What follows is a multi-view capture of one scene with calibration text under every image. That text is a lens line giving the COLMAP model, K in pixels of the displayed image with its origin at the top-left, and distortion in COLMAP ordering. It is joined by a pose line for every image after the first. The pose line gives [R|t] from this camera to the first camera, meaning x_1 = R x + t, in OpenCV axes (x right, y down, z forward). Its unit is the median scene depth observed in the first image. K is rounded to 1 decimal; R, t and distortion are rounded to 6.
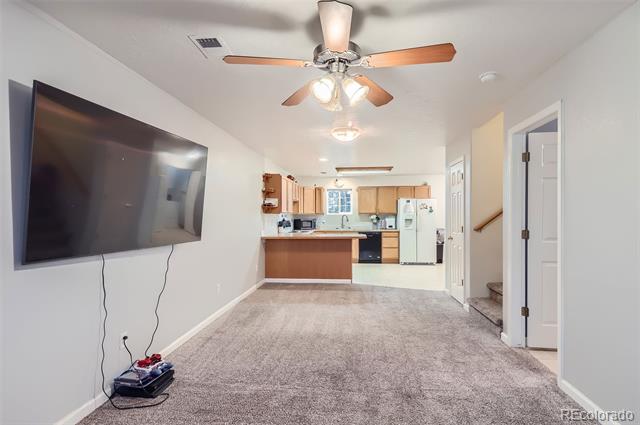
lens RADIAL K [[334.5, 0, 325.4], [0, 334.5, 217.4], [0, 0, 1]] dist [0.012880, 0.000429]
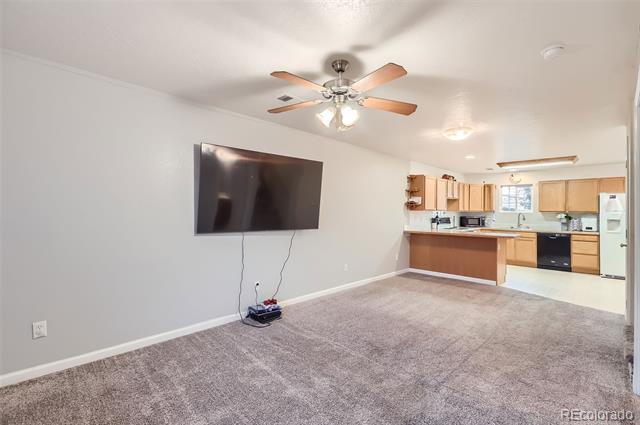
lens RADIAL K [[299.7, 0, 314.4], [0, 299.7, 206.8], [0, 0, 1]] dist [0.014351, -0.005098]
pose [[0.767666, 0.003723, -0.640839, 0.172280], [-0.017923, 0.999717, -0.015662, -0.001375], [0.640600, 0.023509, 0.767515, 0.012076]]
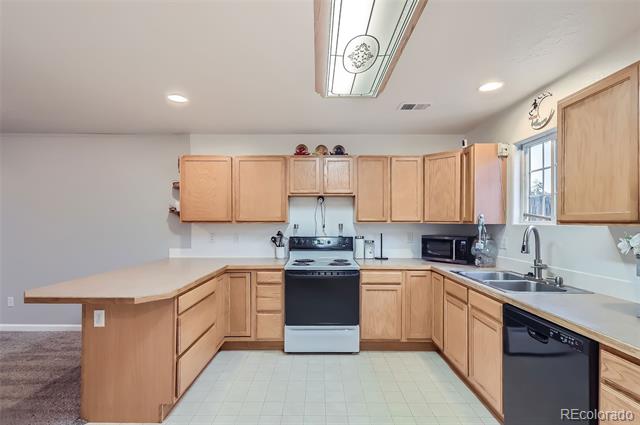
lens RADIAL K [[299.7, 0, 319.5], [0, 299.7, 220.0], [0, 0, 1]] dist [0.014351, -0.005098]
pose [[0.088608, 0.001134, -0.996066, 0.317931], [-0.004602, 0.999989, 0.000729, -0.014403], [0.996056, 0.004519, 0.088612, 0.922403]]
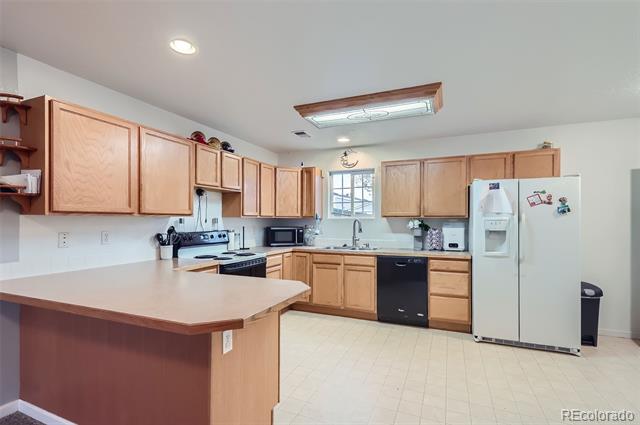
lens RADIAL K [[299.7, 0, 321.7], [0, 299.7, 221.0], [0, 0, 1]] dist [0.014351, -0.005098]
pose [[0.949418, 0.005467, -0.313968, 0.171723], [-0.005703, 0.999984, 0.000168, -0.005606], [0.313963, 0.001631, 0.949434, 0.622768]]
